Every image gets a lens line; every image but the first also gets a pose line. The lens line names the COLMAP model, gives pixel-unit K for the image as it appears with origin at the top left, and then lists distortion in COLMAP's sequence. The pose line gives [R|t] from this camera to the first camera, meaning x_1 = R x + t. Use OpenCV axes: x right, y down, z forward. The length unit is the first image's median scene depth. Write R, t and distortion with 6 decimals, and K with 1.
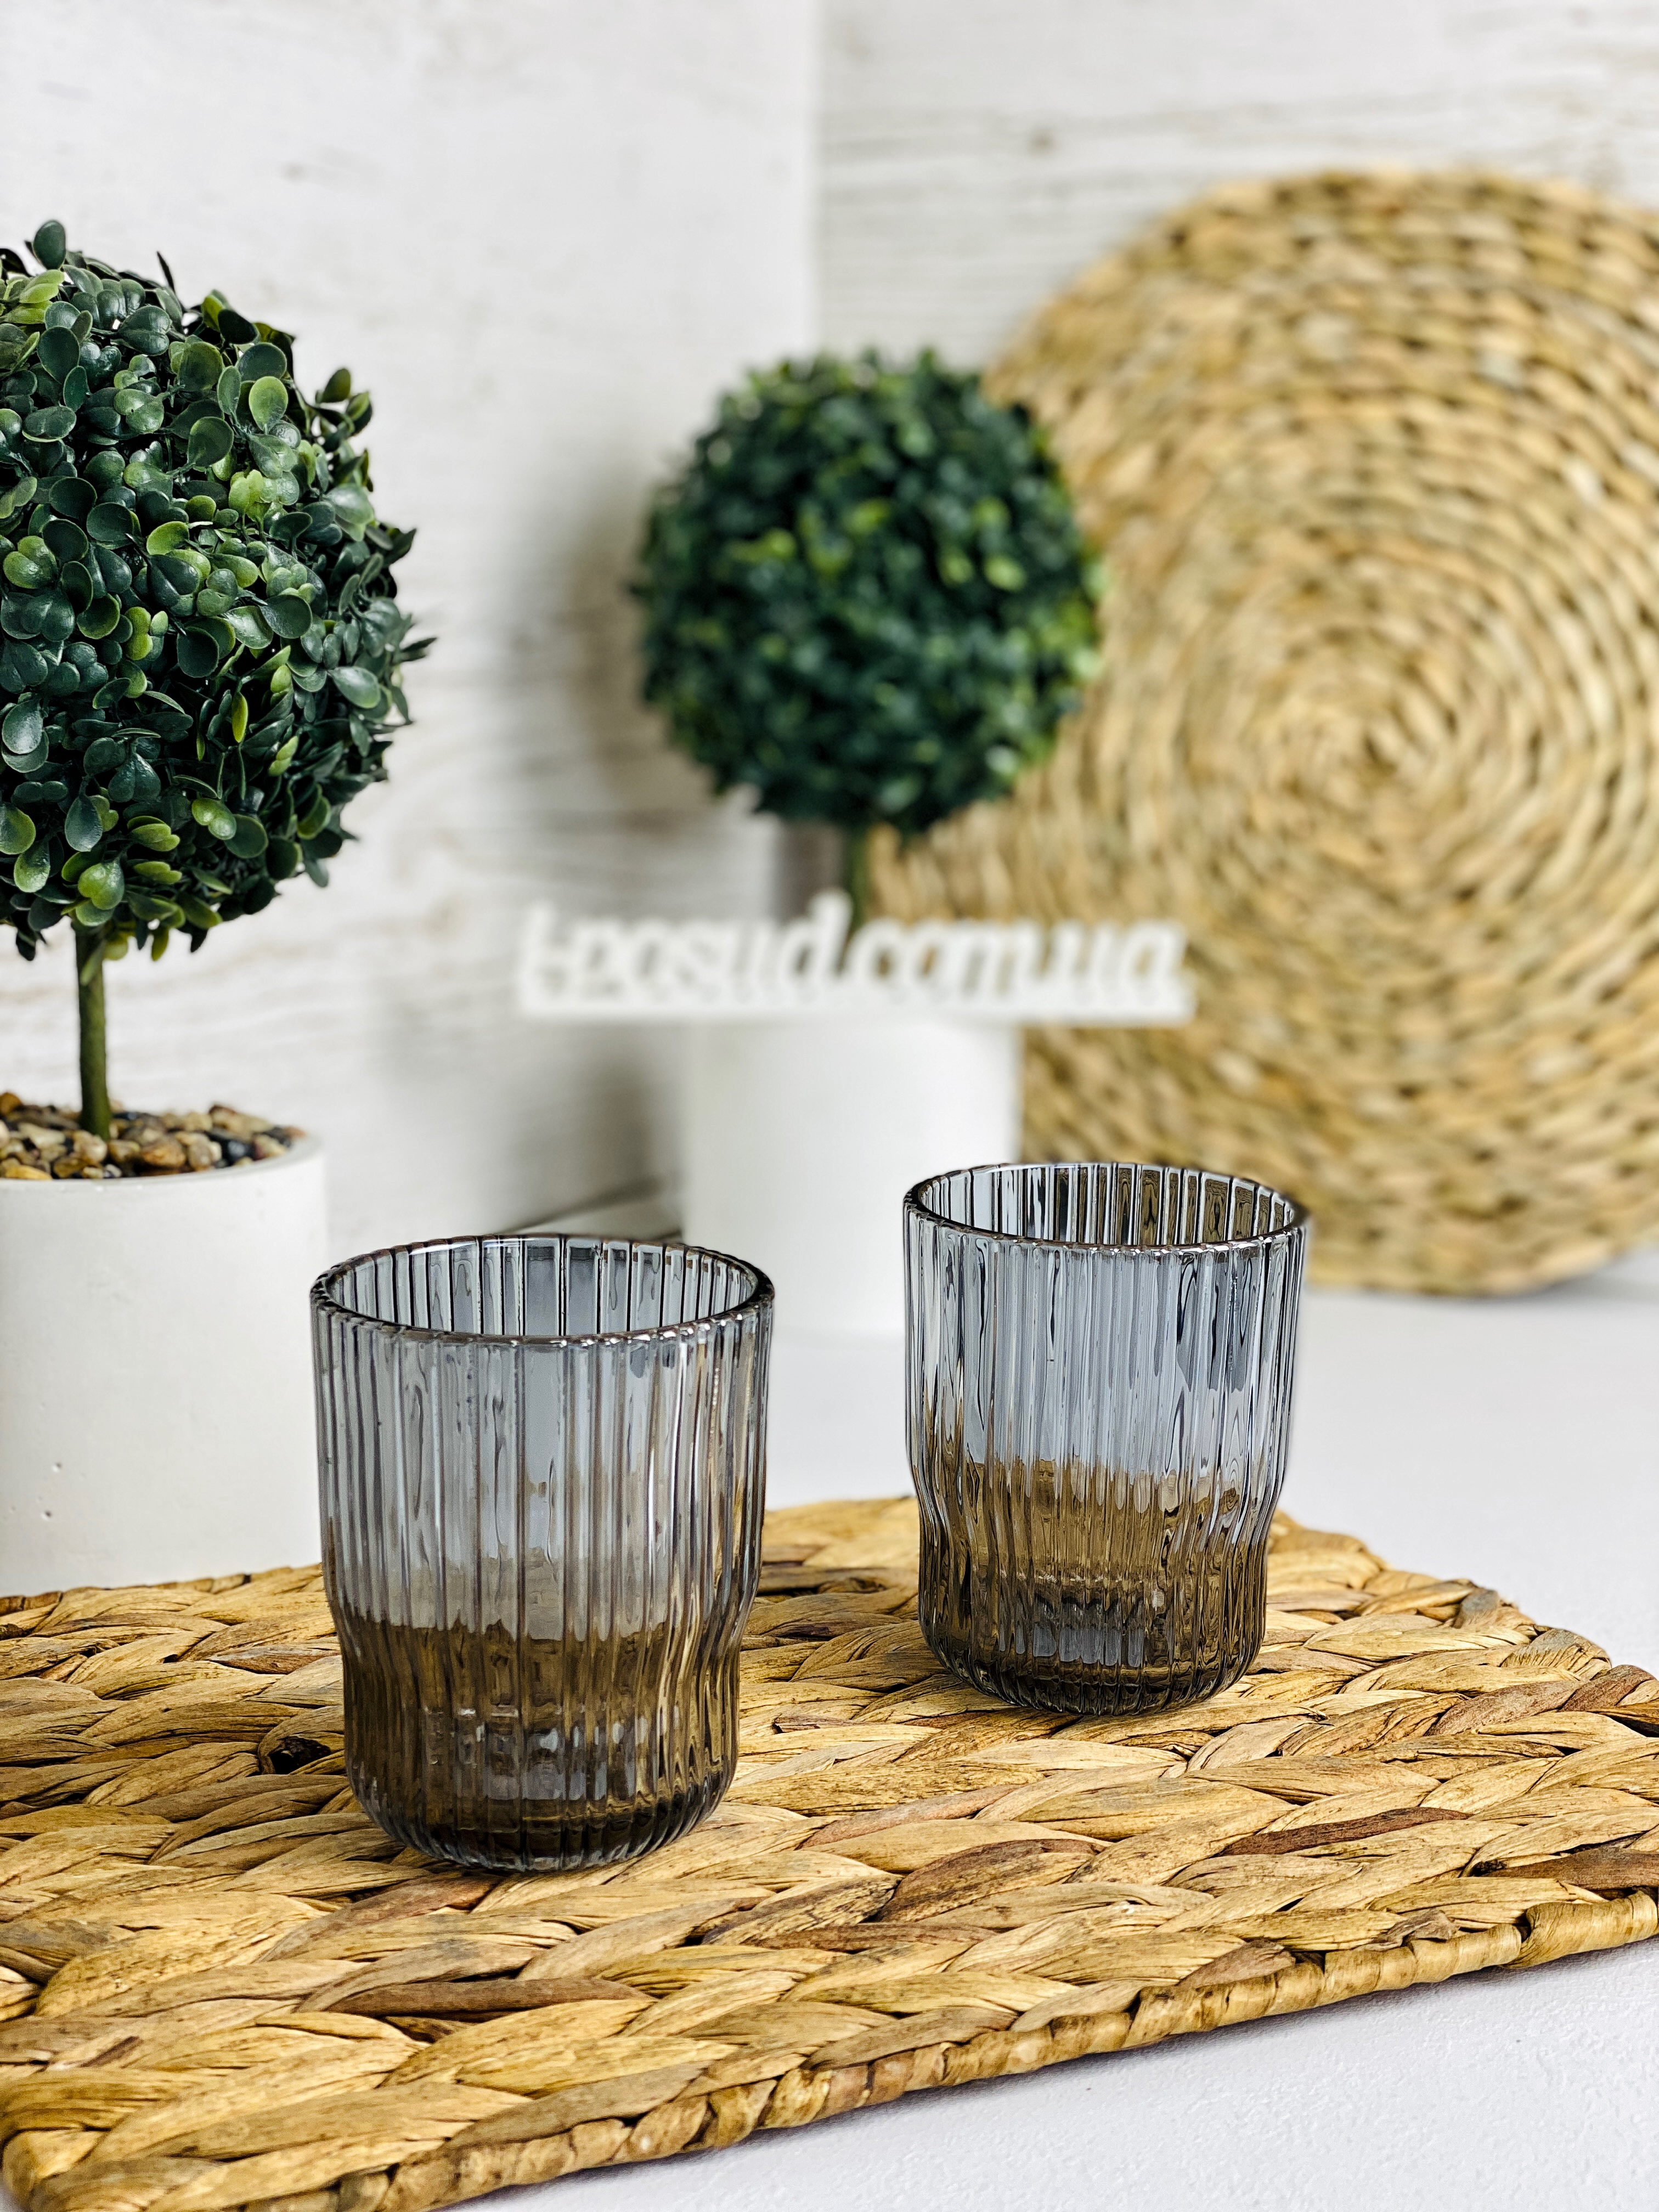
lens RADIAL K [[3342.0, 0, 830.2], [0, 3342.0, 1110.4], [0, 0, 1]] dist [0.128497, -0.247931]
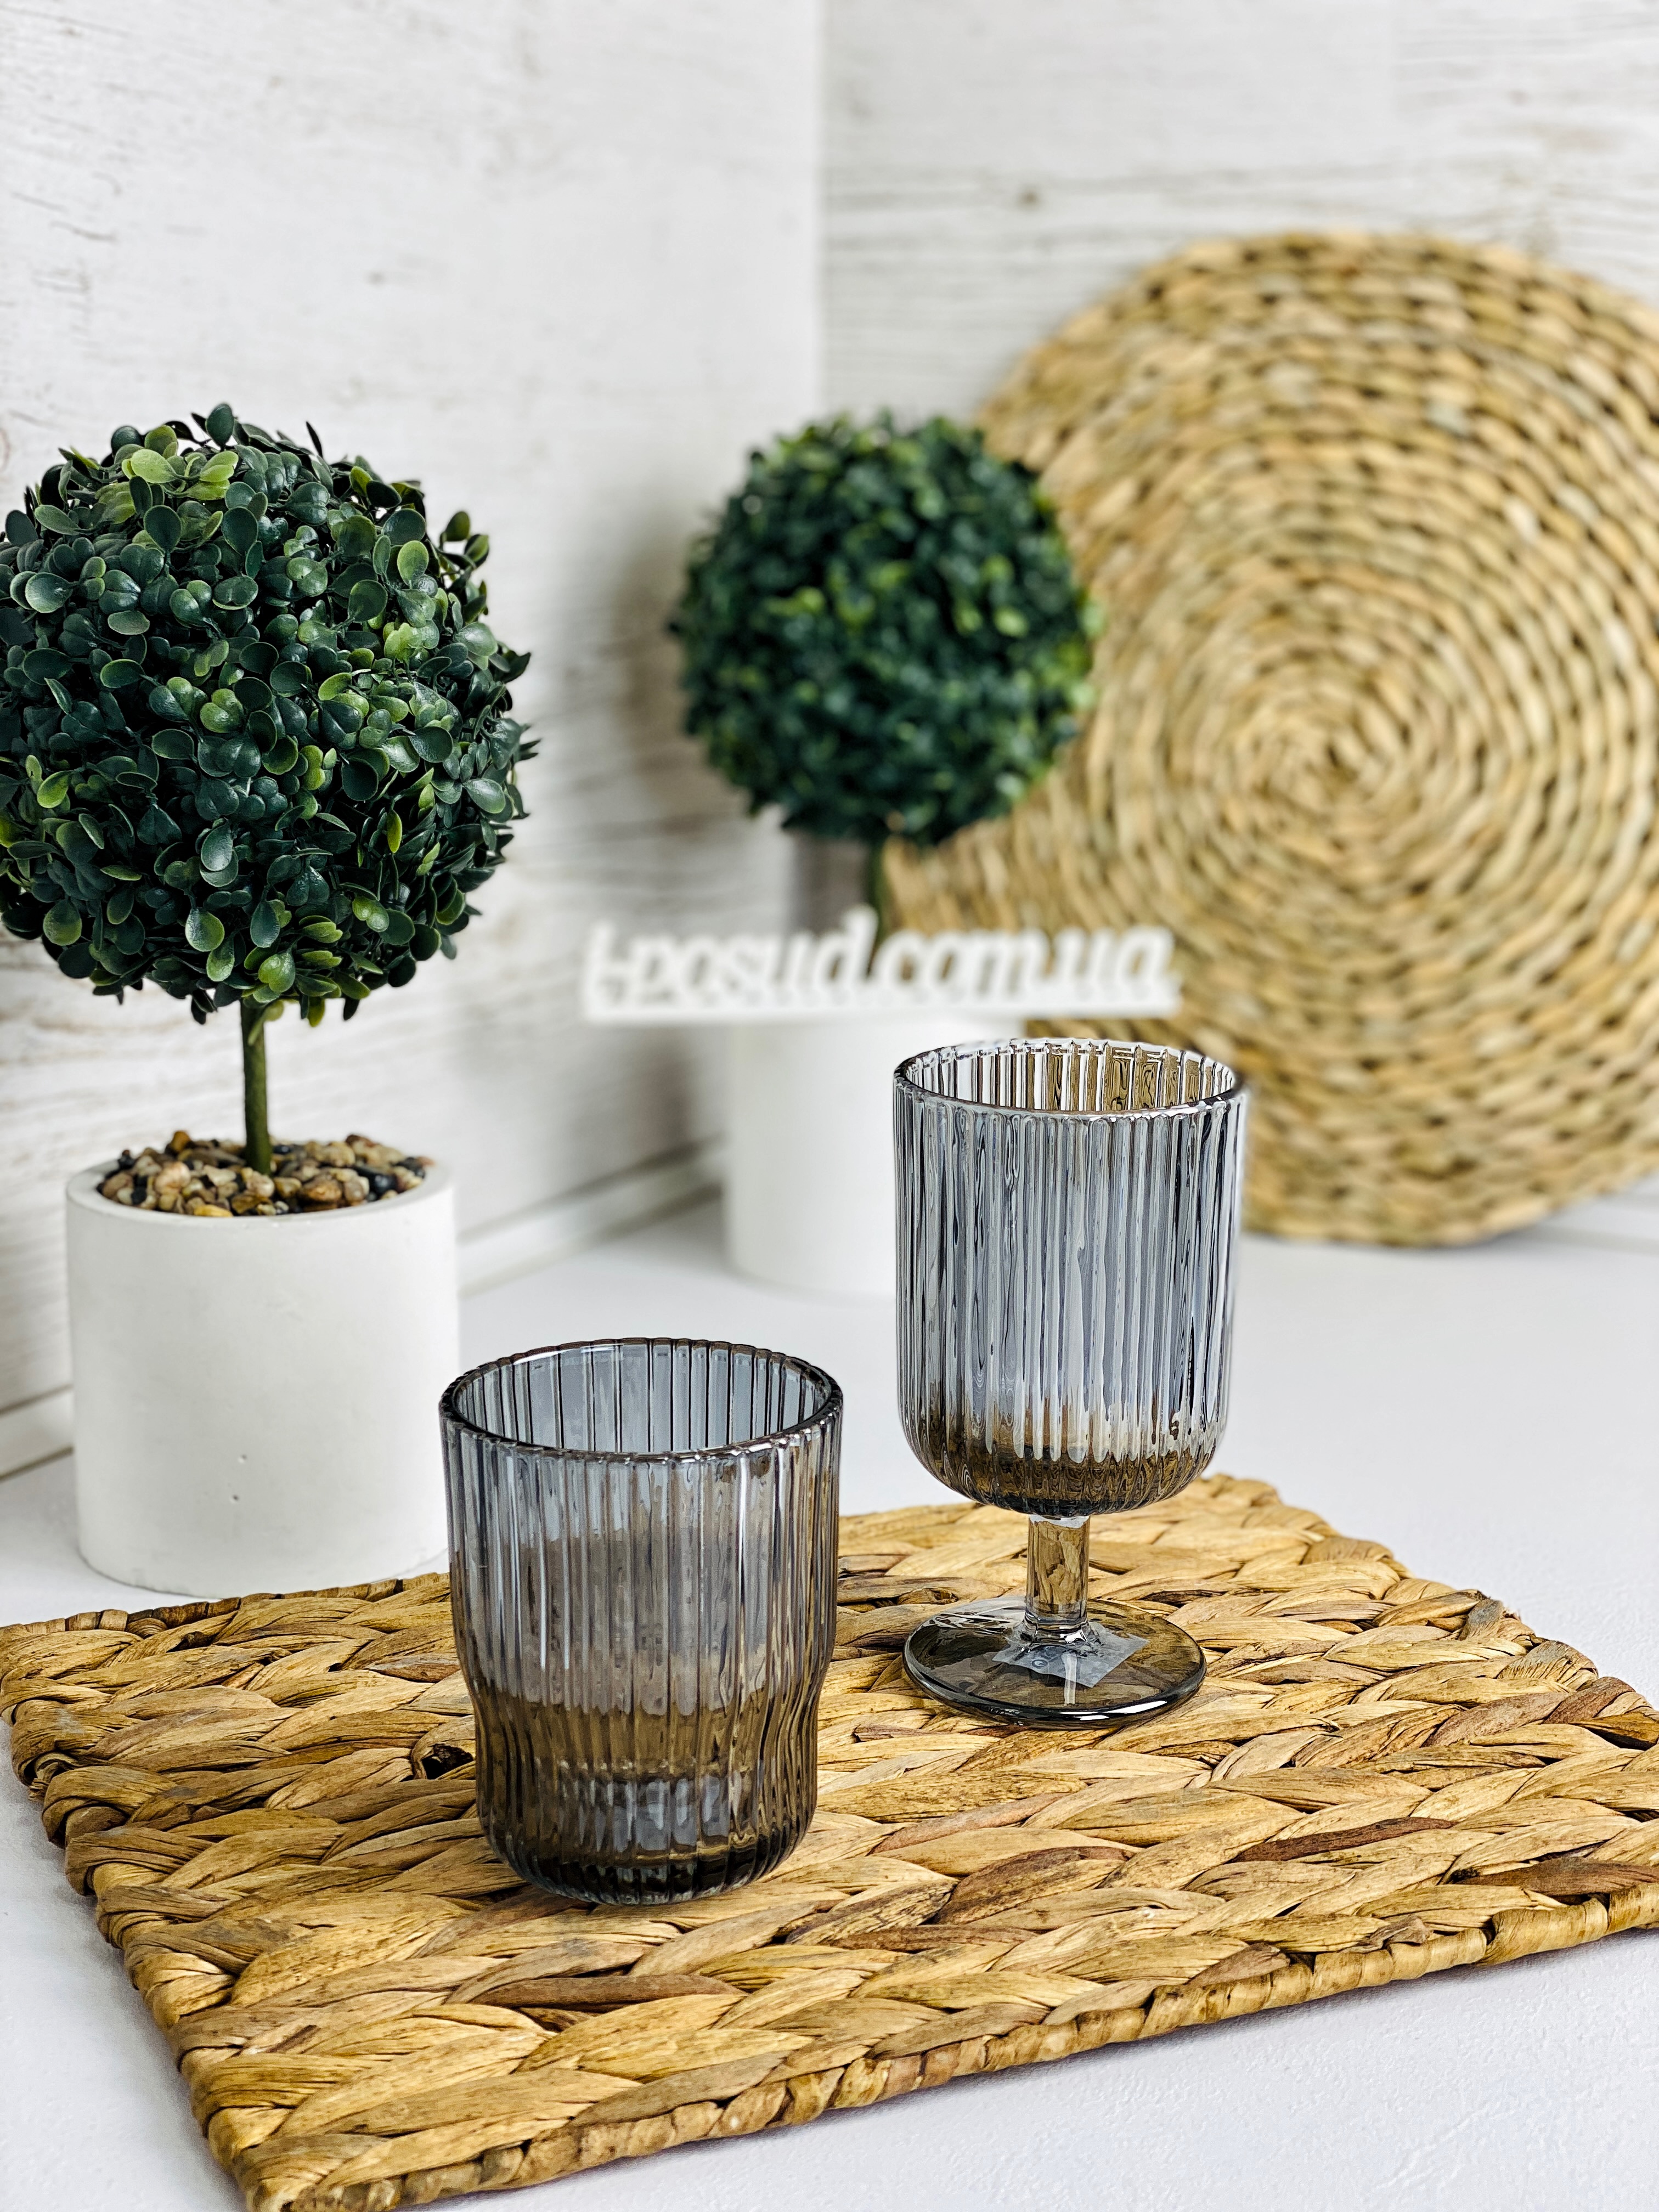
lens RADIAL K [[3342.0, 0, 830.2], [0, 3342.0, 1110.4], [0, 0, 1]] dist [0.128497, -0.247931]
pose [[0.999703, -0.015251, 0.019024, -0.032787], [0.014336, 0.998776, 0.047337, -0.051242], [-0.019722, -0.047050, 0.998698, -0.130180]]
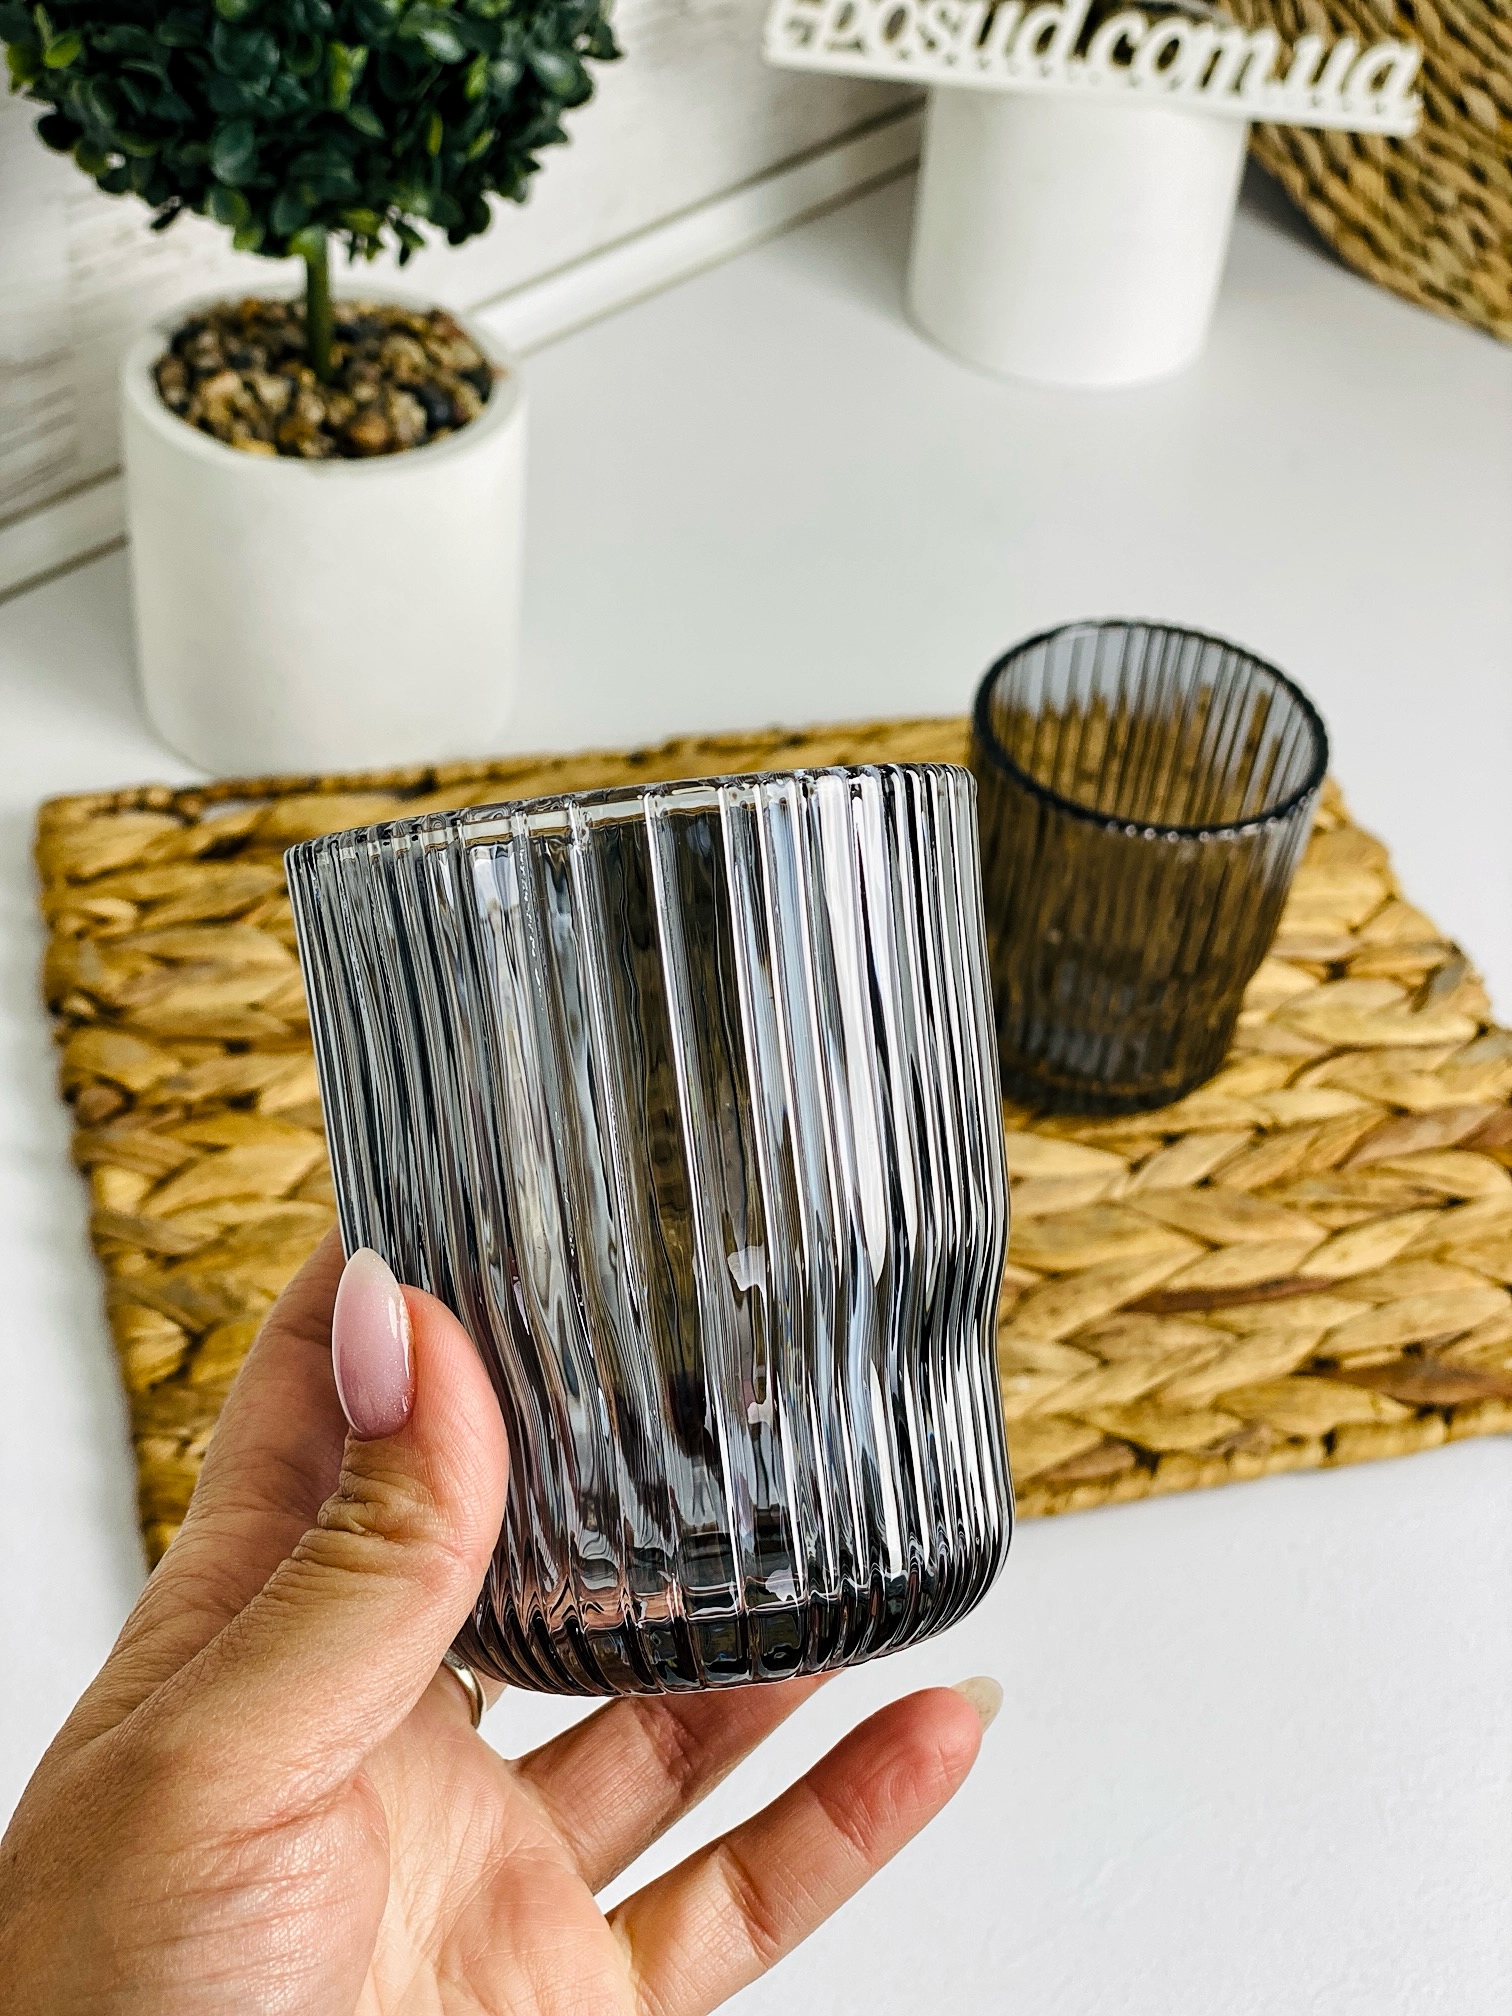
lens RADIAL K [[3045.9, 0, 756.6], [0, 3045.9, 1012.0], [0, 0, 1]] dist [0.128497, -0.247931]
pose [[0.982025, 0.164455, -0.092638, 0.042439], [-0.093861, 0.851282, 0.516246, -0.275691], [0.163761, -0.498271, 0.851416, 0.035064]]
